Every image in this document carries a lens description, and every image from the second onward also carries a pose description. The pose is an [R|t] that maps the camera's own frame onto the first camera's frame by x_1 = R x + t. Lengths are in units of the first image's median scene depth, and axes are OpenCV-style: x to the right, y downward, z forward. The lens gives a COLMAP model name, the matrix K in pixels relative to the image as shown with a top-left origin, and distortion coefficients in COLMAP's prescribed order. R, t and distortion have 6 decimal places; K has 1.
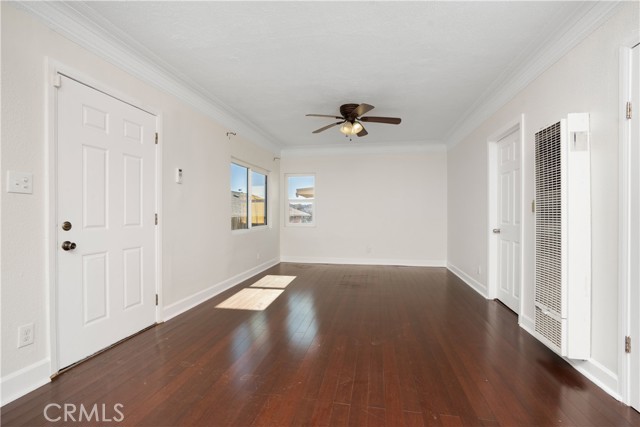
lens RADIAL K [[300.1, 0, 316.6], [0, 300.1, 210.5], [0, 0, 1]] dist [-0.041717, 0.011520]
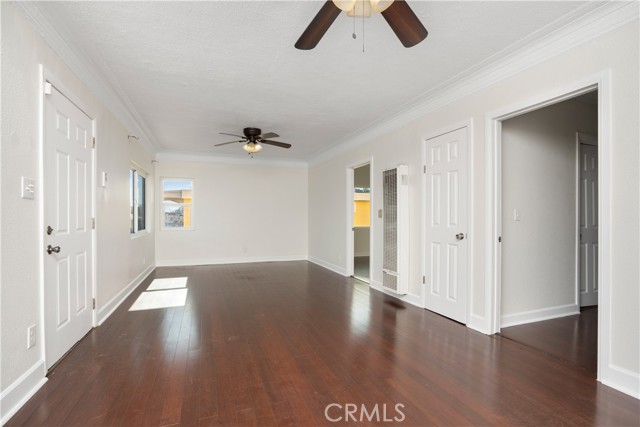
lens RADIAL K [[300.1, 0, 322.4], [0, 300.1, 217.1], [0, 0, 1]] dist [-0.041717, 0.011520]
pose [[0.848068, 0.001334, 0.529885, -0.285571], [-0.006384, 0.999950, 0.007701, -0.003513], [-0.529848, -0.009913, 0.848034, -0.178275]]
